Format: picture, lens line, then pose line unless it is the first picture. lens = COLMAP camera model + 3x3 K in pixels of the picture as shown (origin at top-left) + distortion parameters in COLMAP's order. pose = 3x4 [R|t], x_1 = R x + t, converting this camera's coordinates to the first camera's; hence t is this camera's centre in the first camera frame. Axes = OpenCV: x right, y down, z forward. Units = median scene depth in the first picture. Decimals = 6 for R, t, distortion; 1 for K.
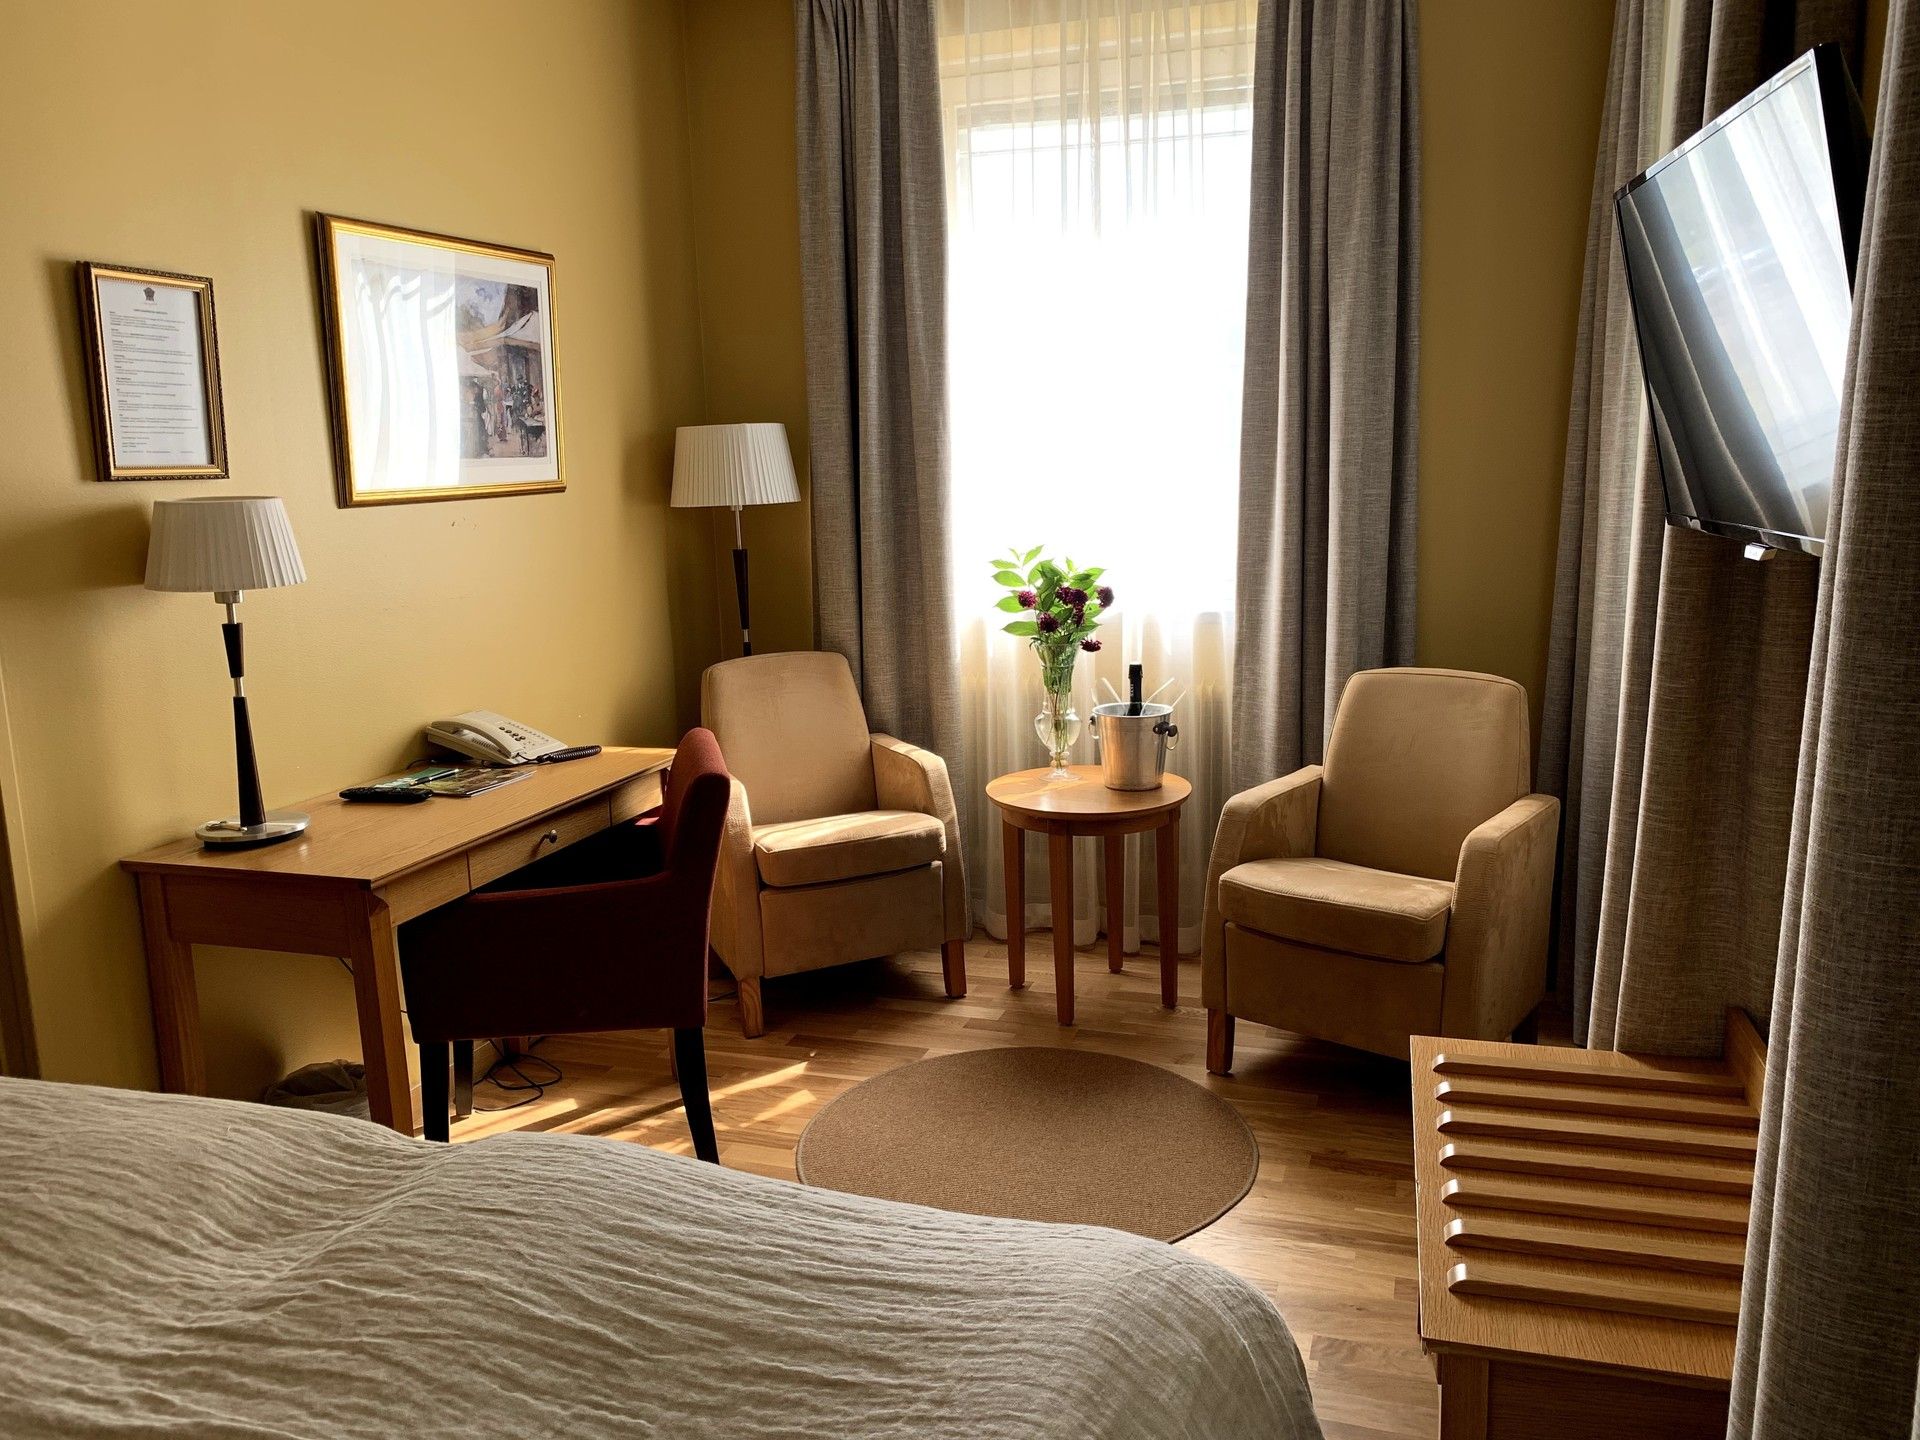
lens RADIAL K [[1494.7, 0, 959.8], [0, 1494.7, 716.7], [0, 0, 1]] dist [0.032881, -0.051063]
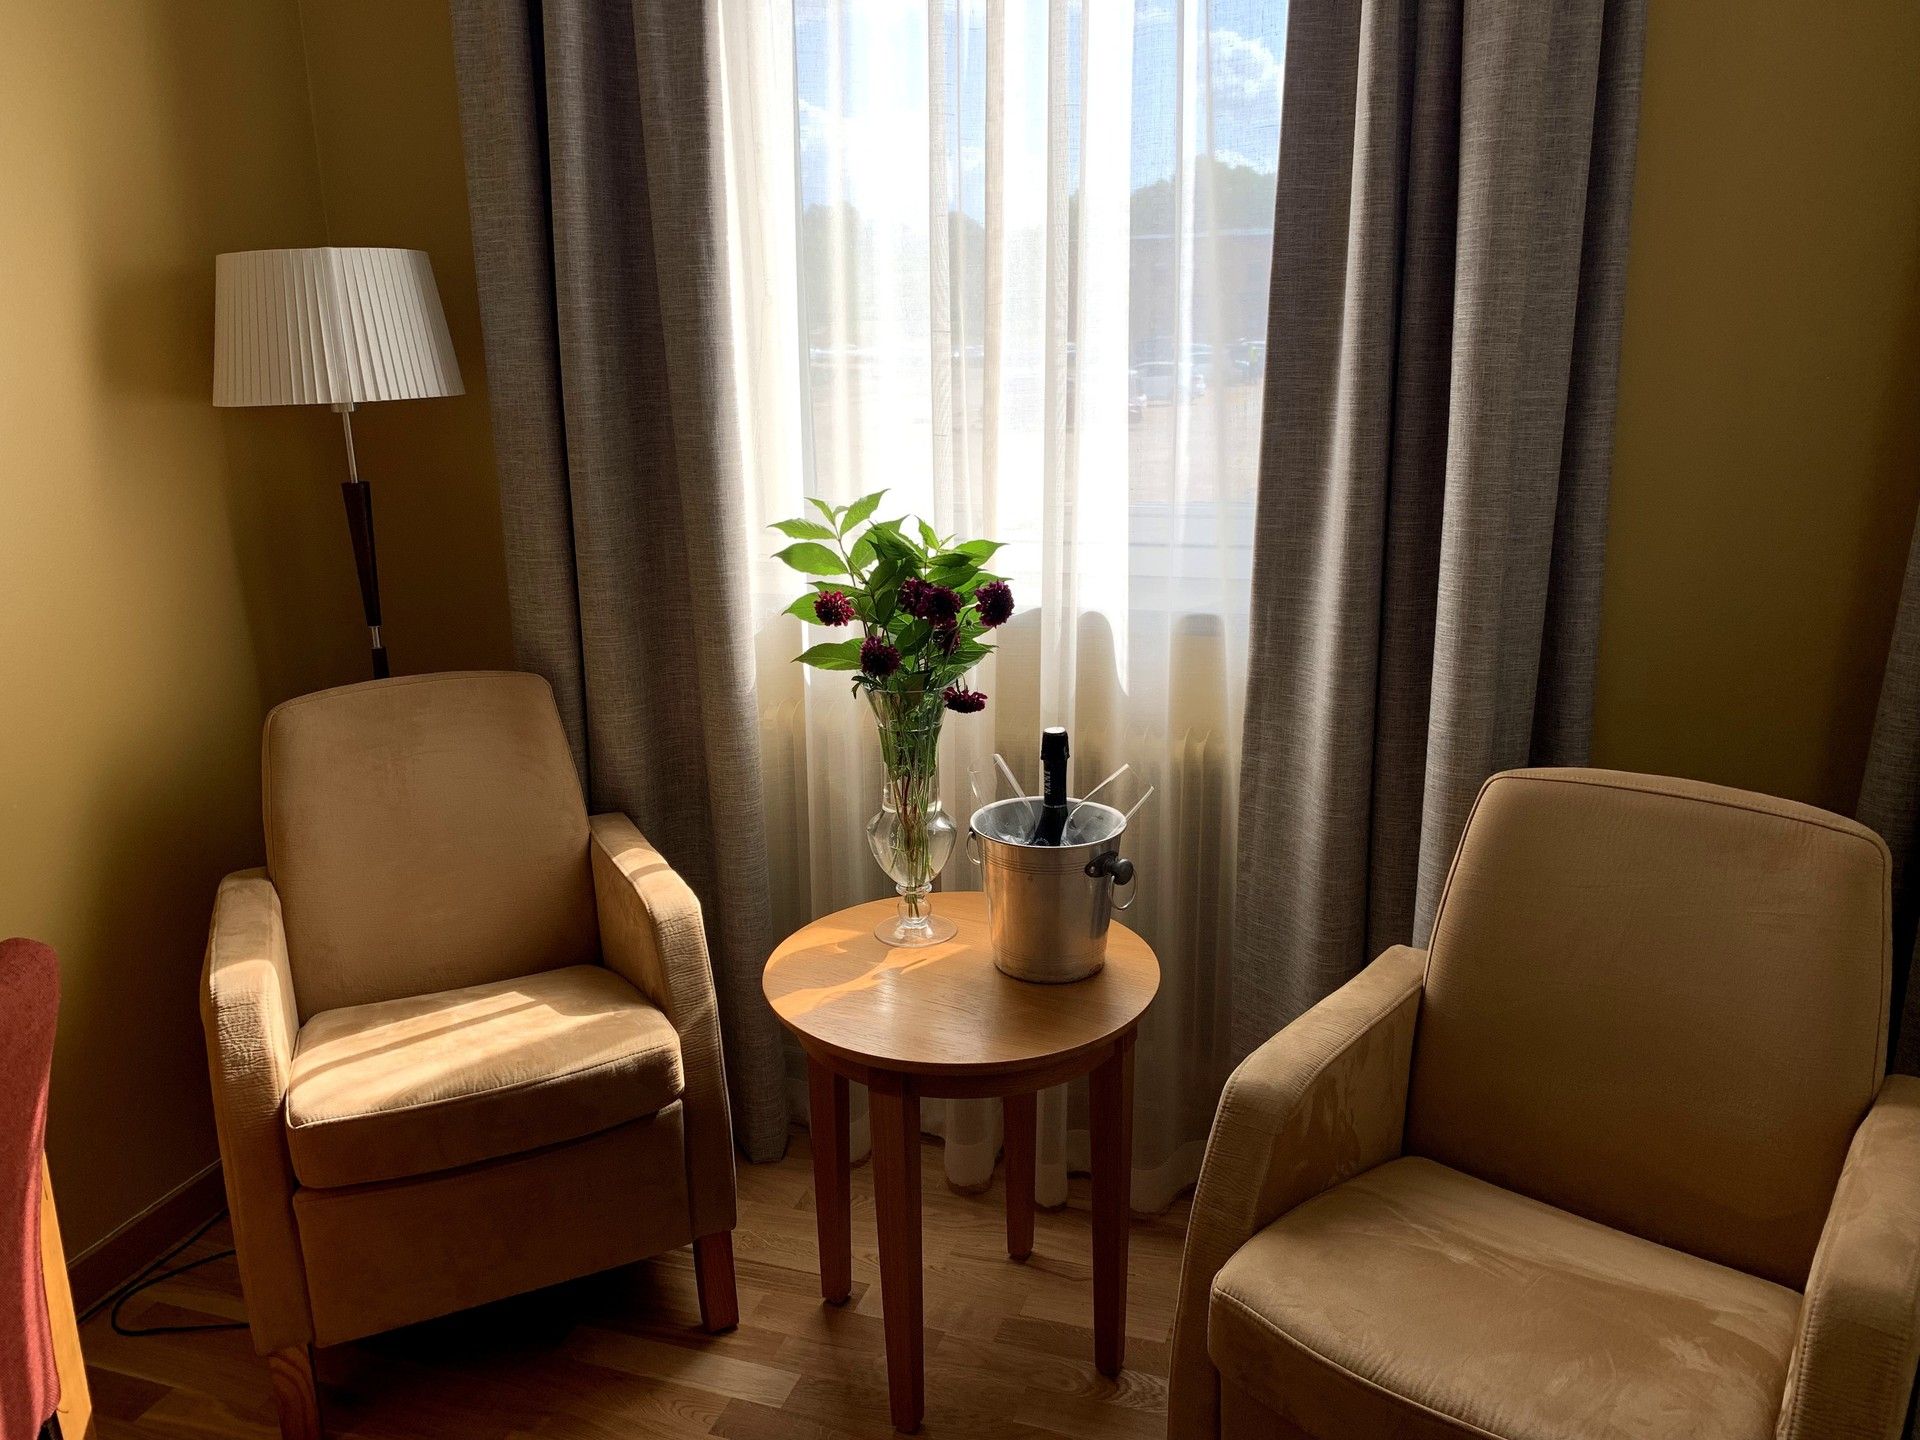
lens RADIAL K [[1494.7, 0, 964.6], [0, 1494.7, 722.1], [0, 0, 1]] dist [0.032881, -0.051063]
pose [[0.999865, 0.008901, 0.013829, 0.078641], [-0.010016, 0.996519, 0.082758, -0.079647], [-0.013045, -0.082886, 0.996474, 0.486499]]
